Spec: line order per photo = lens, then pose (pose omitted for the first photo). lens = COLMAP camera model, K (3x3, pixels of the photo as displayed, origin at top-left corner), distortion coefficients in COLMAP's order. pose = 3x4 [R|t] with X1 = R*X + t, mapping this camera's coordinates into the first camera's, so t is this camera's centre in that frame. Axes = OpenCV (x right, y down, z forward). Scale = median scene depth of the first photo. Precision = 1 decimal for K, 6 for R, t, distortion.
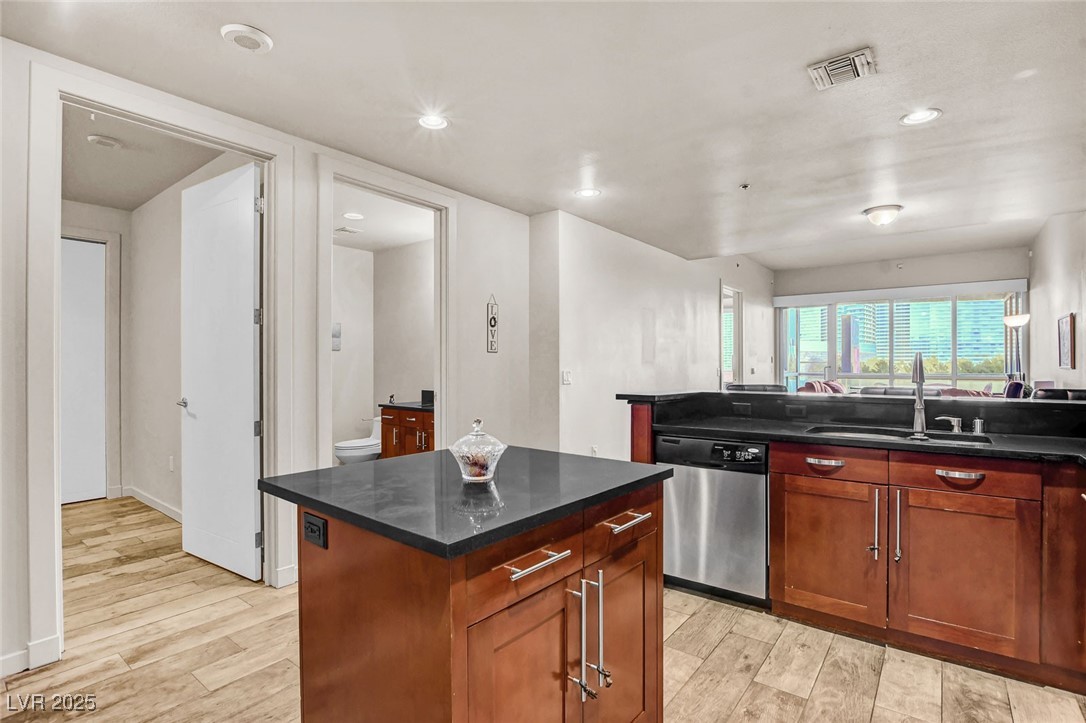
lens RADIAL K [[517.6, 0, 548.1], [0, 517.6, 364.8], [0, 0, 1]] dist [-0.024728, 0.000083]
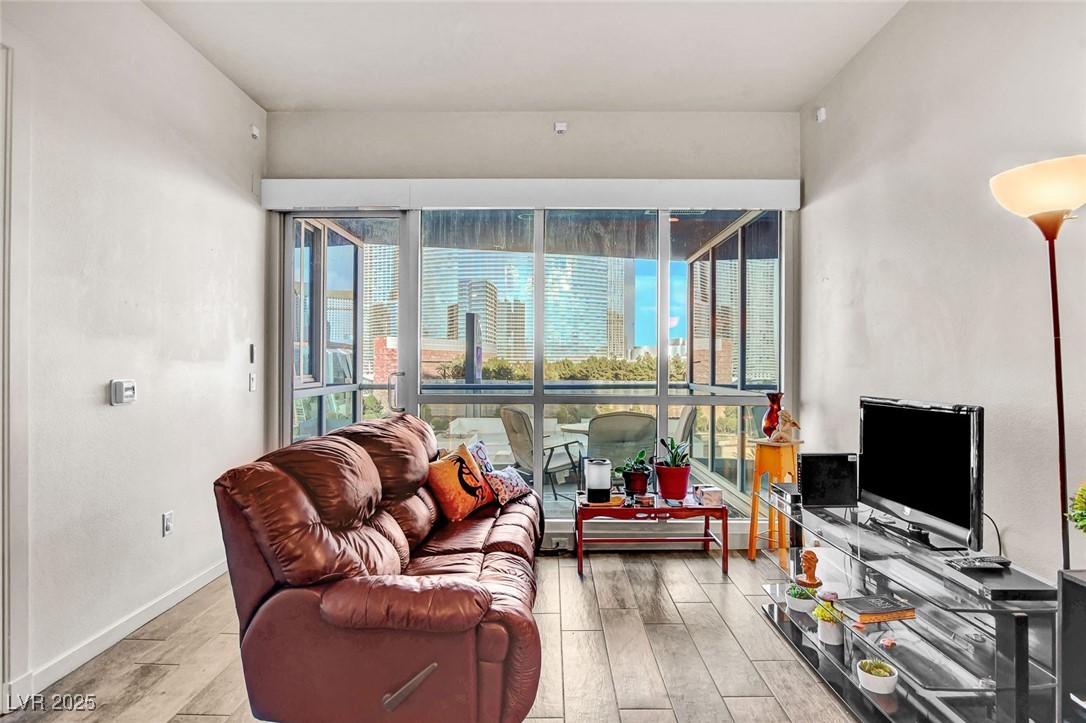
lens RADIAL K [[596.5, 0, 543.0], [0, 596.5, 361.5], [0, 0, 1]] dist [-0.027718, 0.001065]
pose [[0.797847, 0.009975, 0.602778, 1.132624], [-0.008059, 0.999950, -0.005881, -0.013715], [-0.602806, -0.000166, 0.797887, 1.804883]]
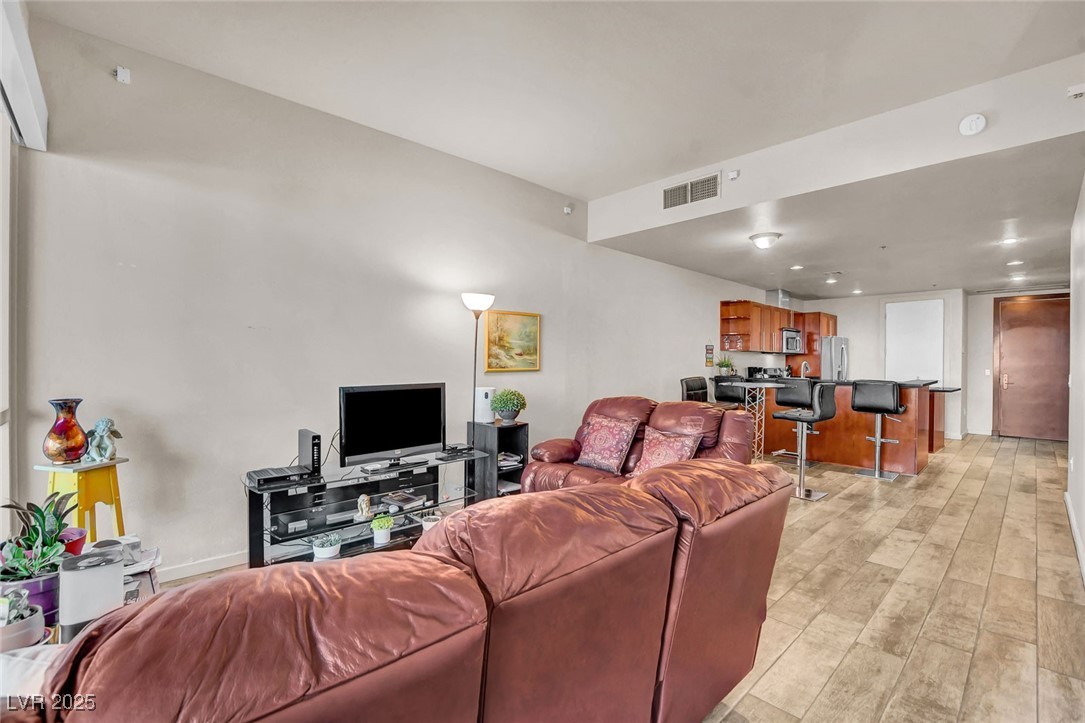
lens RADIAL K [[477.5, 0, 546.6], [0, 477.5, 363.4], [0, 0, 1]] dist [-0.035017, 0.005736]
pose [[-0.988589, -0.004081, 0.150580, 1.450624], [-0.003099, 0.999972, 0.006756, -0.025031], [-0.150603, 0.006213, -0.988575, 3.157556]]
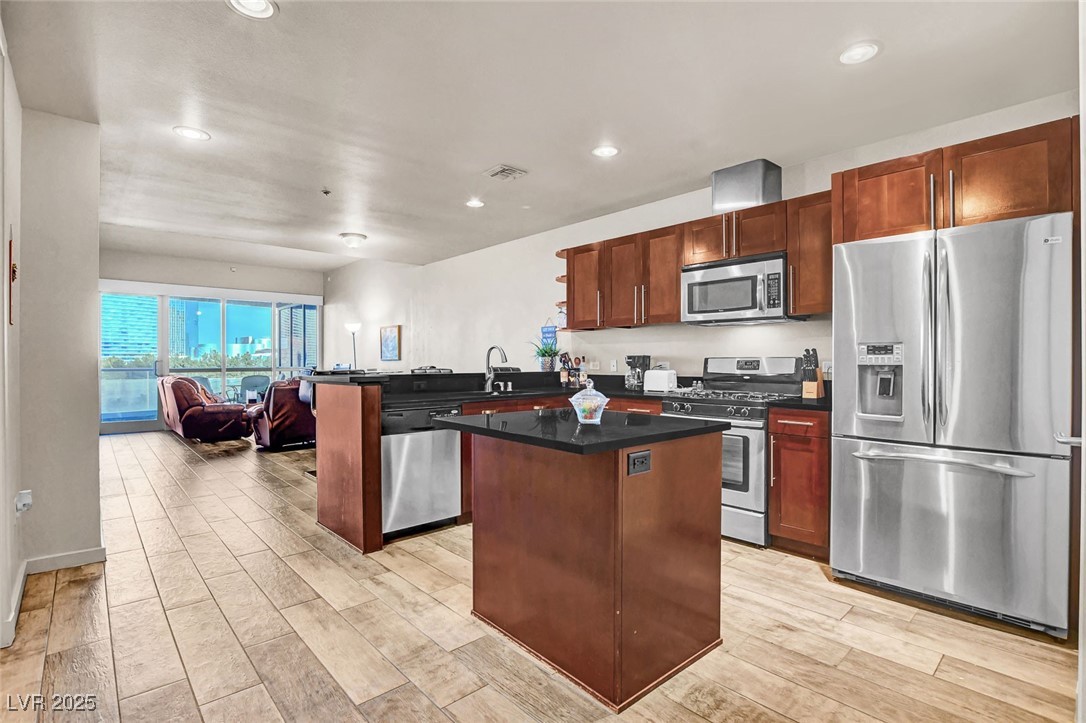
lens RADIAL K [[513.1, 0, 549.4], [0, 513.1, 361.4], [0, 0, 1]] dist [-0.032634, 0.000100]
pose [[0.162181, 0.002951, 0.986757, -0.788799], [0.001951, 0.999993, -0.003311, 0.030202], [-0.986759, 0.002462, 0.162174, 0.439607]]
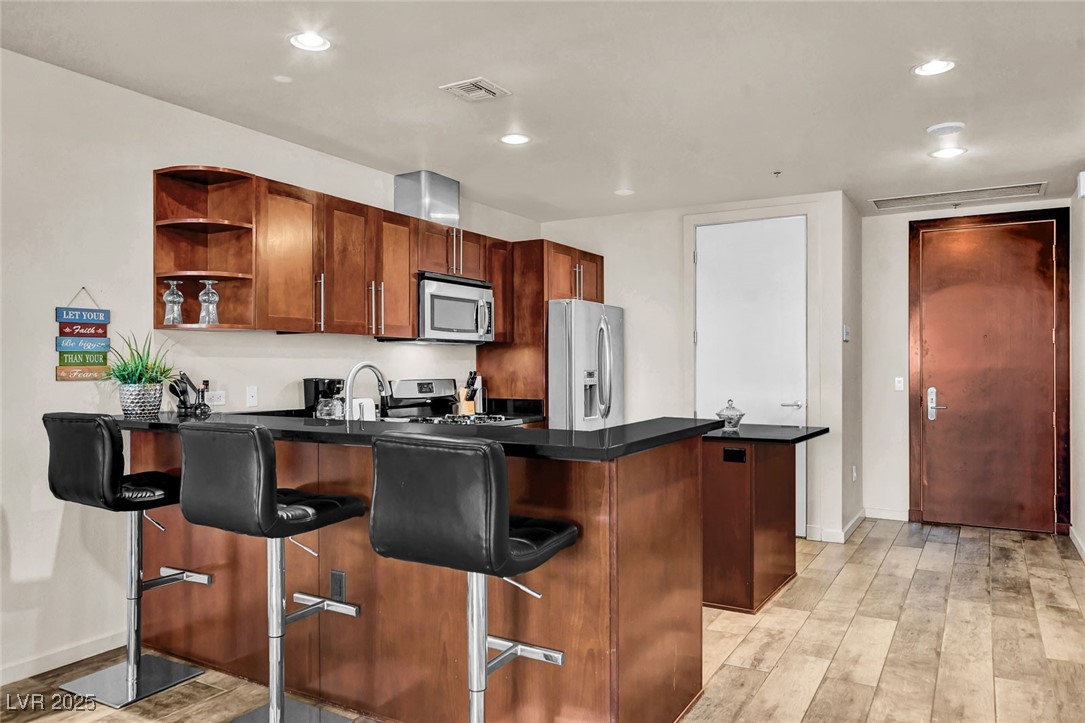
lens RADIAL K [[765.2, 0, 542.5], [0, 765.2, 361.5], [0, 0, 1]] dist [0.003833, 0.001859]
pose [[-0.990566, 0.002275, -0.137020, 0.501187], [0.002624, 0.999994, -0.002367, -0.018976], [0.137014, -0.002705, -0.990565, 1.938956]]
